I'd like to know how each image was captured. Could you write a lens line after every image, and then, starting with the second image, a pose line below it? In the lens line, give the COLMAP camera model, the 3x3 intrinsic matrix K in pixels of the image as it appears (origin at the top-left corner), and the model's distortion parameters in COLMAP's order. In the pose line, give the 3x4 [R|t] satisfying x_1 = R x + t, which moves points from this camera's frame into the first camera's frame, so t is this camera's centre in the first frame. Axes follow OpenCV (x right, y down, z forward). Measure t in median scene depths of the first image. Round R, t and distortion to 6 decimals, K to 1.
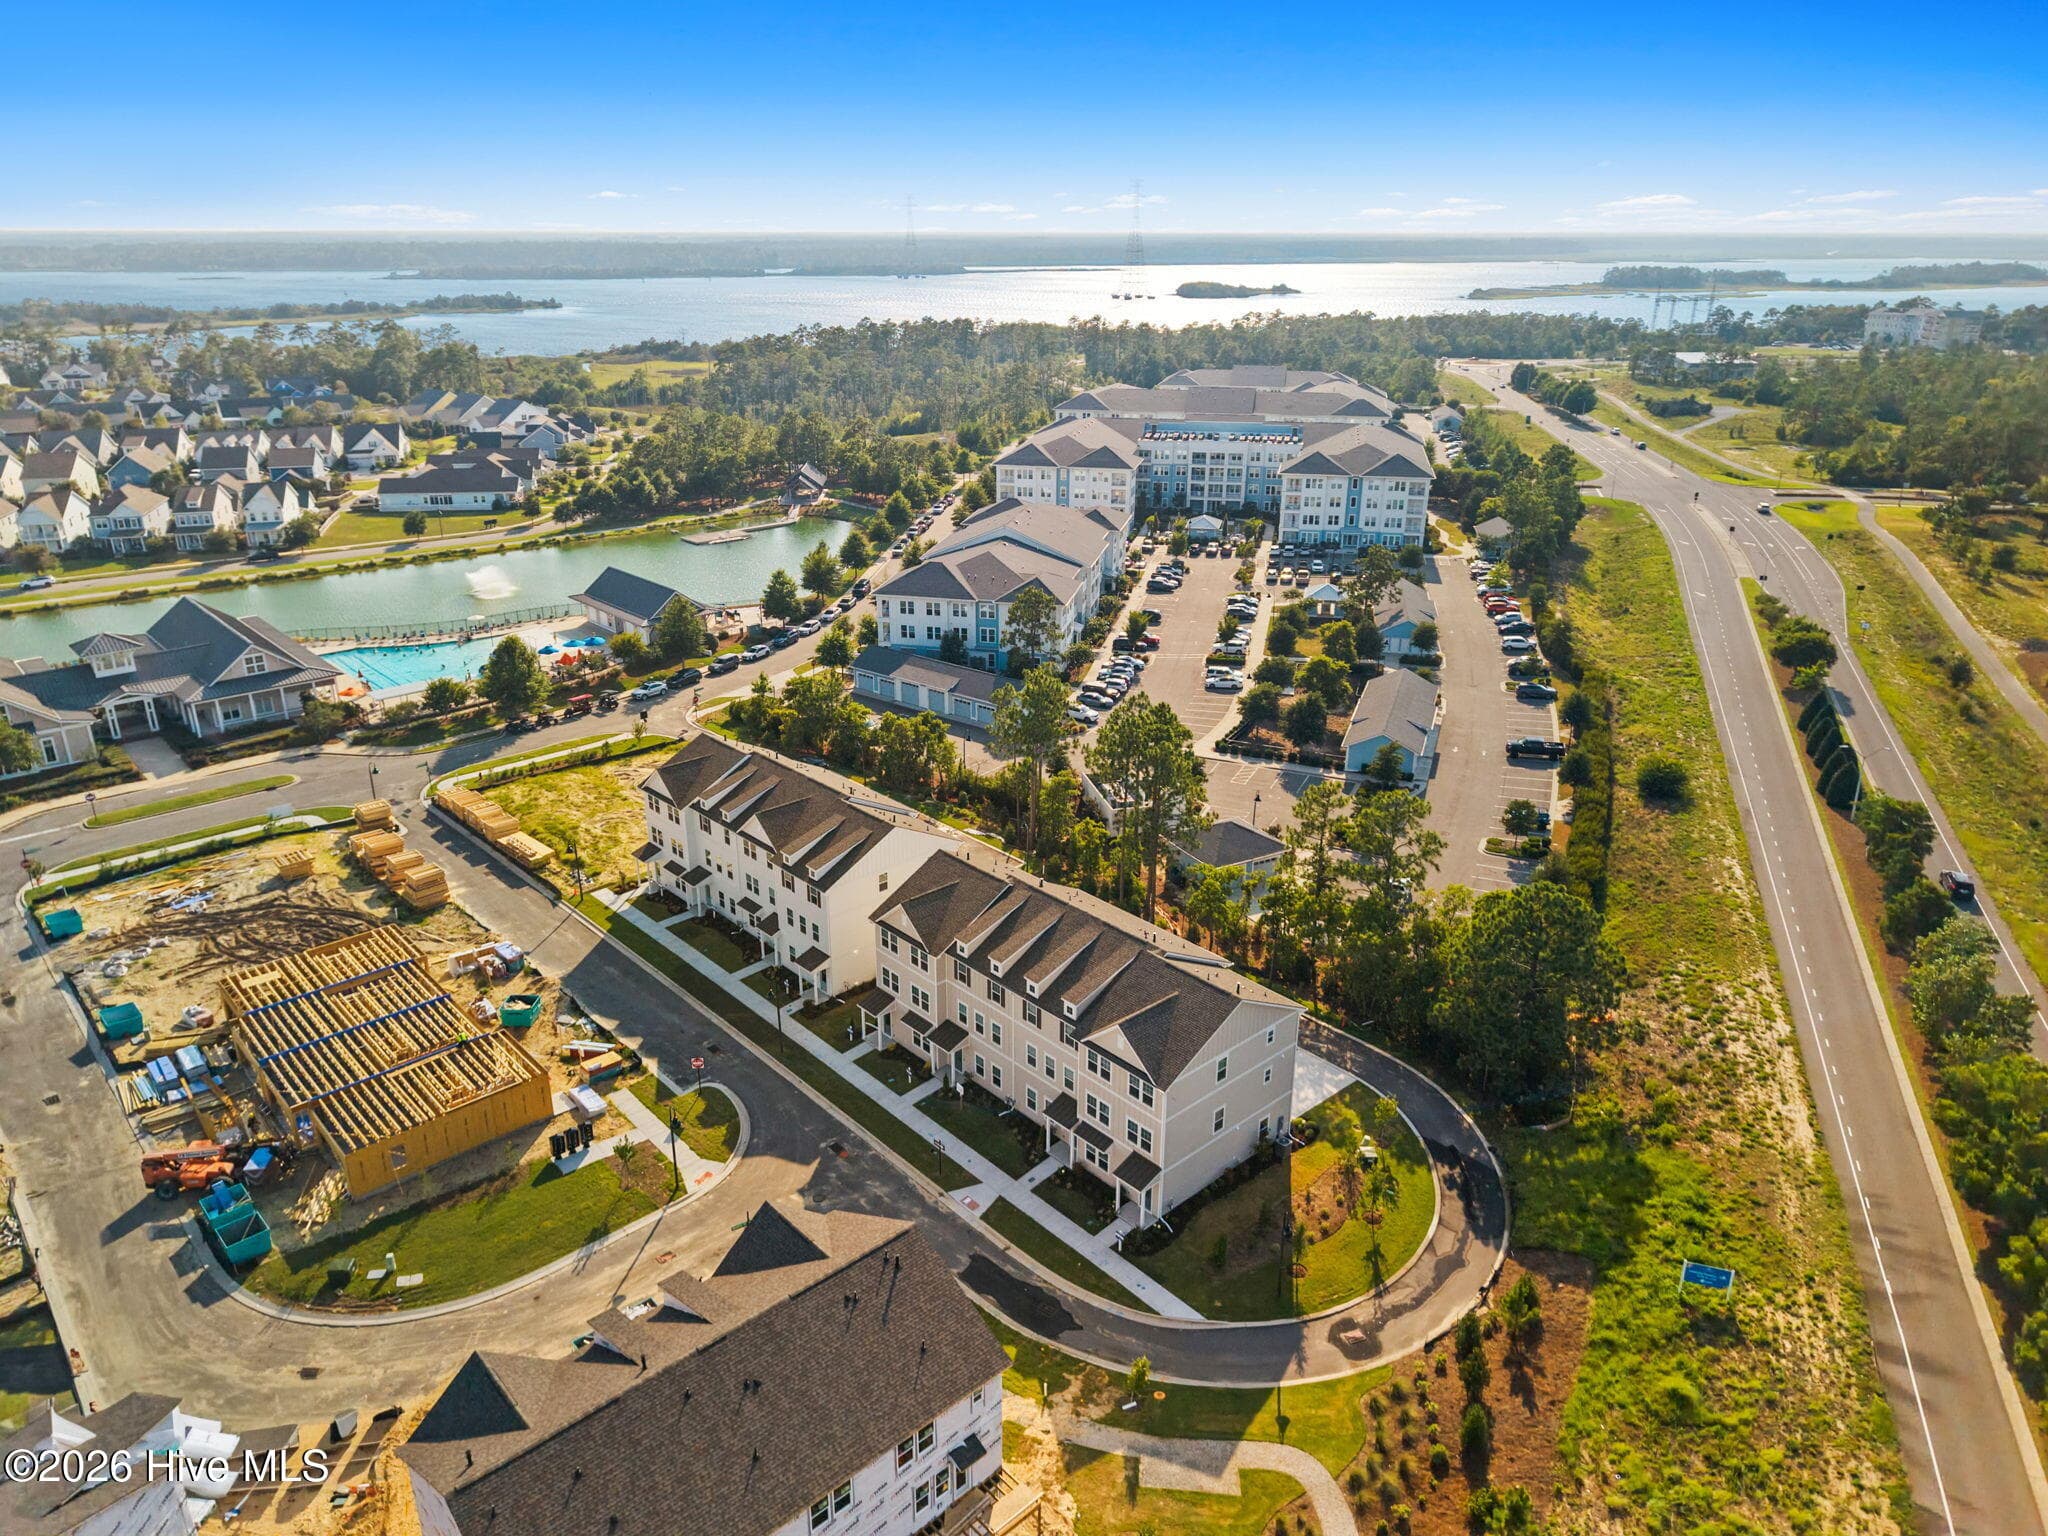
lens RADIAL K [[1411.1, 0, 1025.2], [0, 1411.1, 783.6], [0, 0, 1]] dist [0.004889, -0.003373]
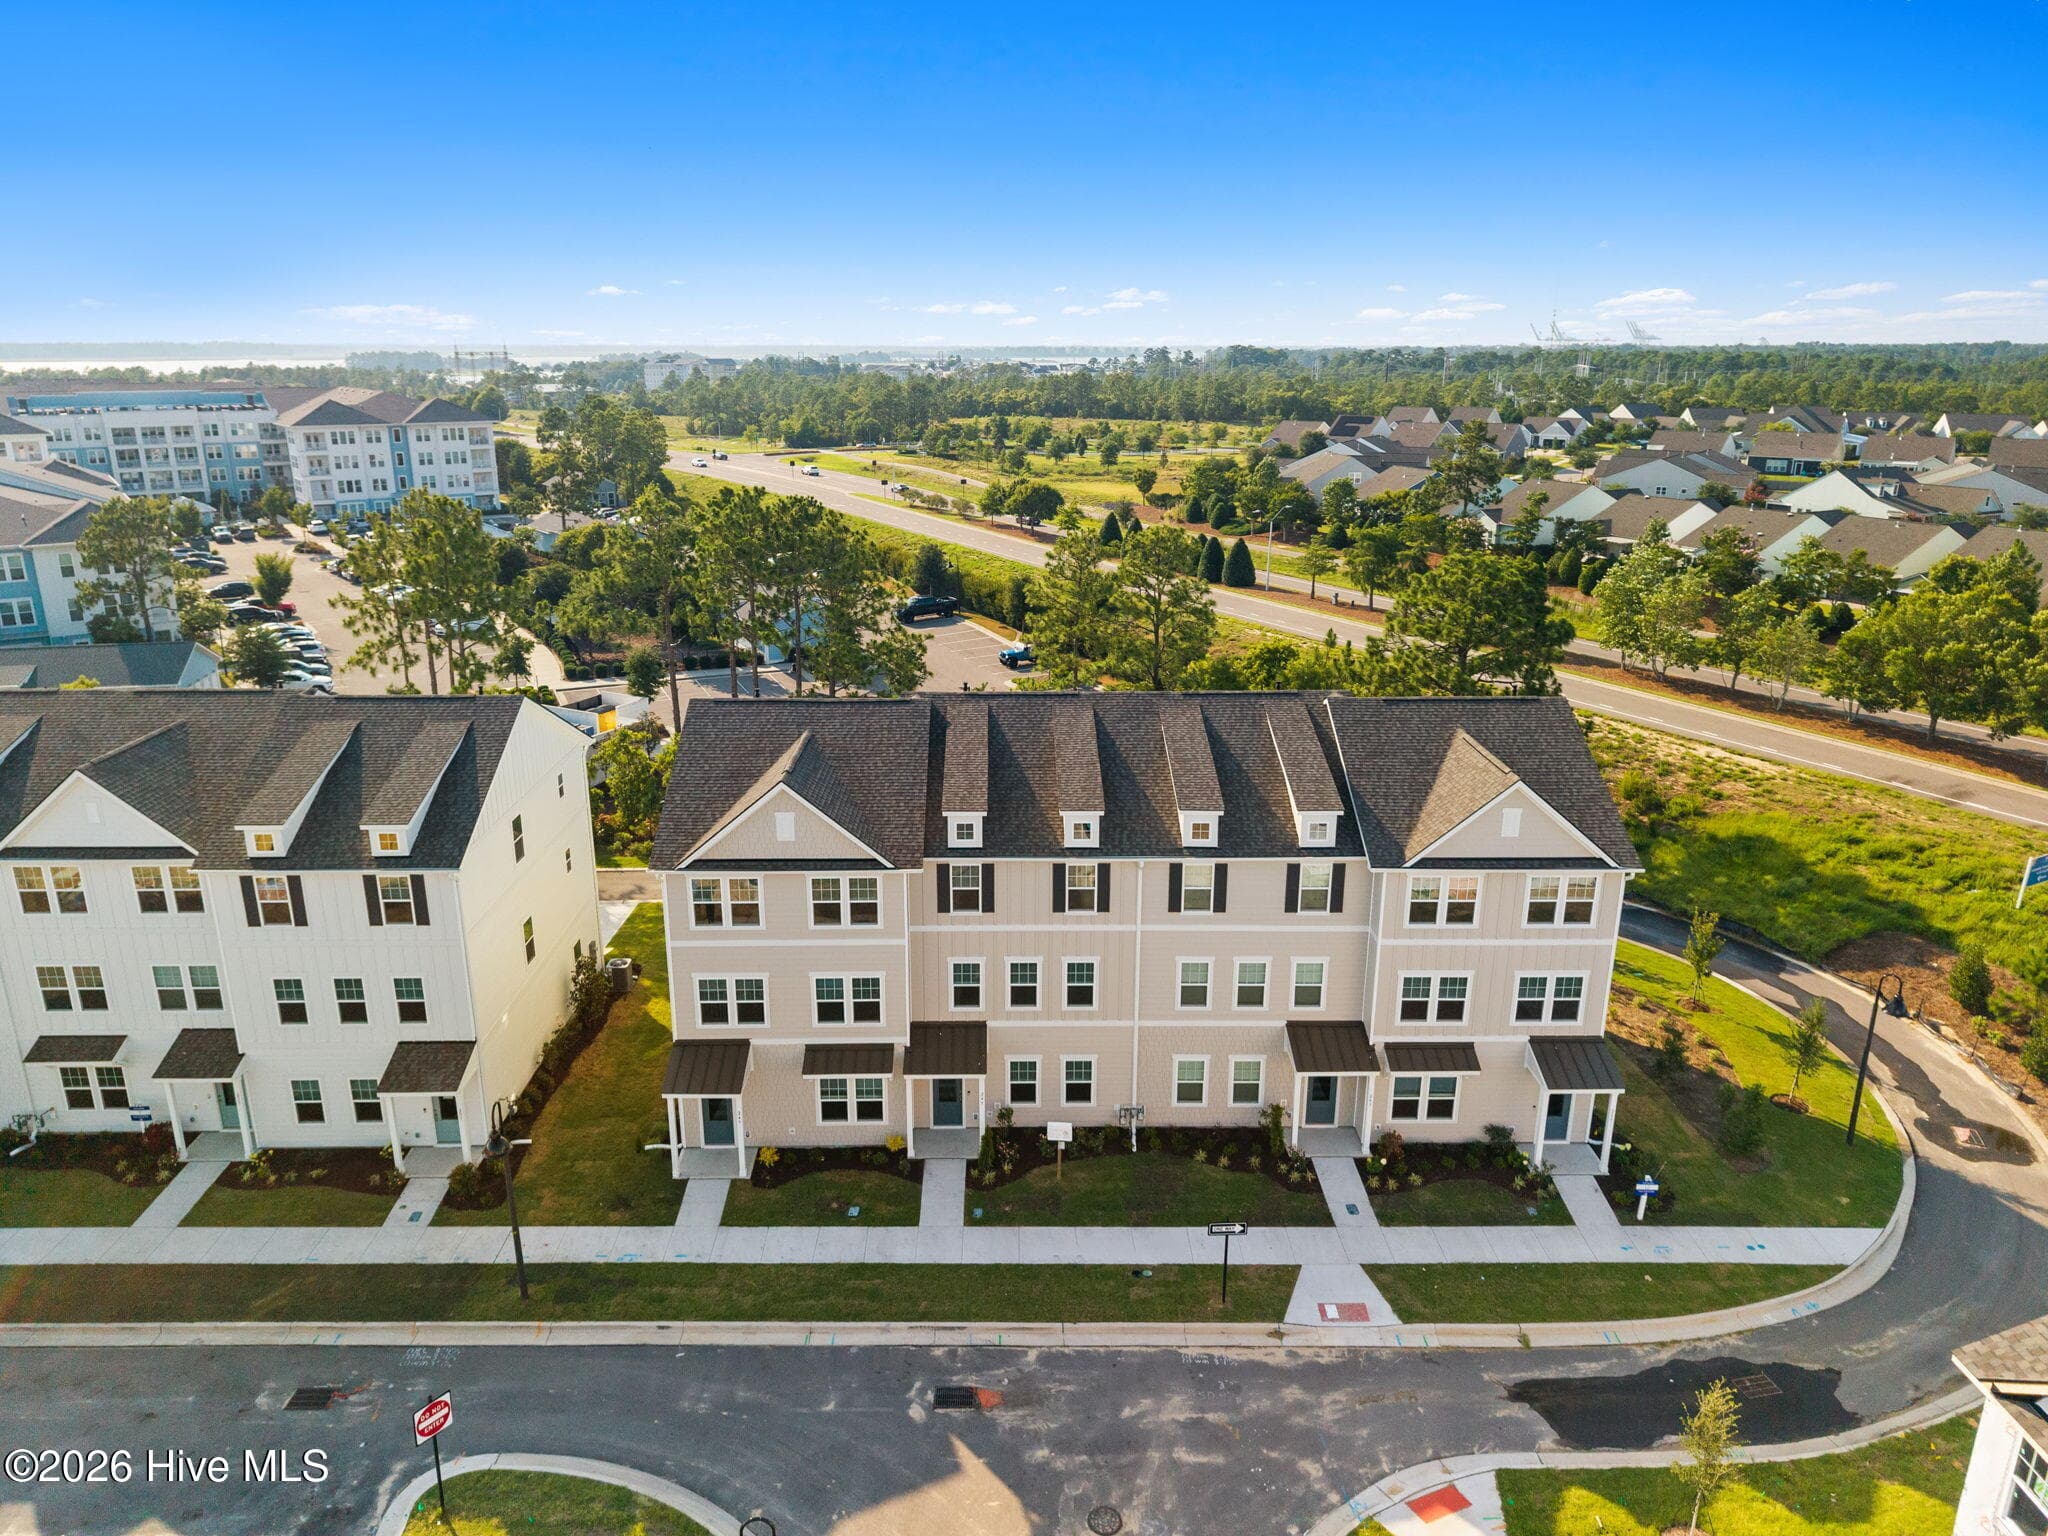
lens RADIAL K [[1375.3, 0, 1024.0], [0, 1375.3, 768.0], [0, 0, 1]] dist [-0.003942, -0.003365]
pose [[0.652633, -0.212599, 0.727236, -0.289211], [0.275108, 0.960812, 0.033996, 0.074593], [-0.705964, 0.177882, 0.685545, 0.583525]]
